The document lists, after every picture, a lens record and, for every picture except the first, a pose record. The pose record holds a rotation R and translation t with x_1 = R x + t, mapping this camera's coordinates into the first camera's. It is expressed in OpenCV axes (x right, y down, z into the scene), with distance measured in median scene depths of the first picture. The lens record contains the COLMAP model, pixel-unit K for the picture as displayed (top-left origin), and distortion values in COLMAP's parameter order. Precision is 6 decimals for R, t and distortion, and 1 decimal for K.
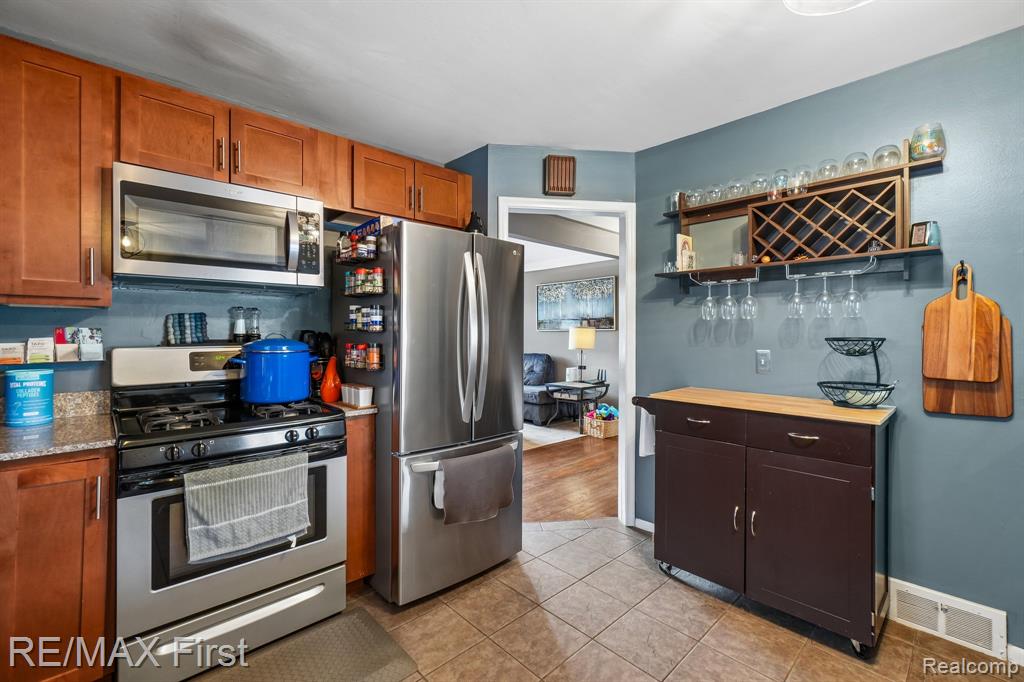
lens RADIAL K [[444.2, 0, 516.2], [0, 444.2, 335.1], [0, 0, 1]] dist [-0.006555, 0.000157]
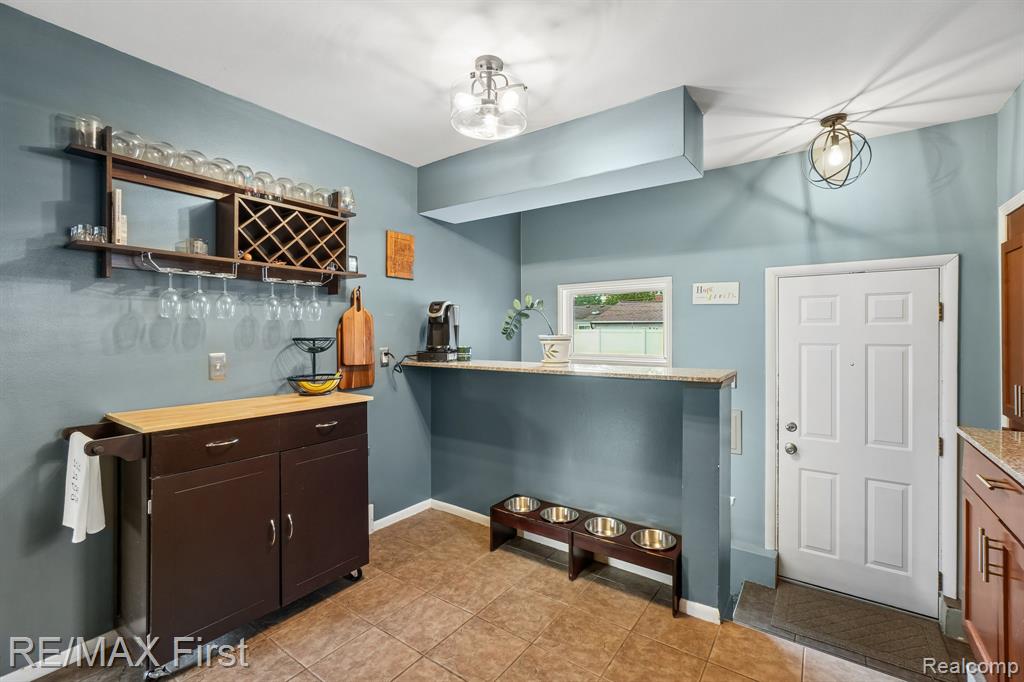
lens RADIAL K [[444.2, 0, 516.2], [0, 444.2, 335.1], [0, 0, 1]] dist [-0.006555, 0.000157]
pose [[-0.193180, -0.008164, 0.981129, -0.578644], [0.004739, 0.999946, 0.009254, -0.011805], [-0.981152, 0.006437, -0.193130, 0.749736]]
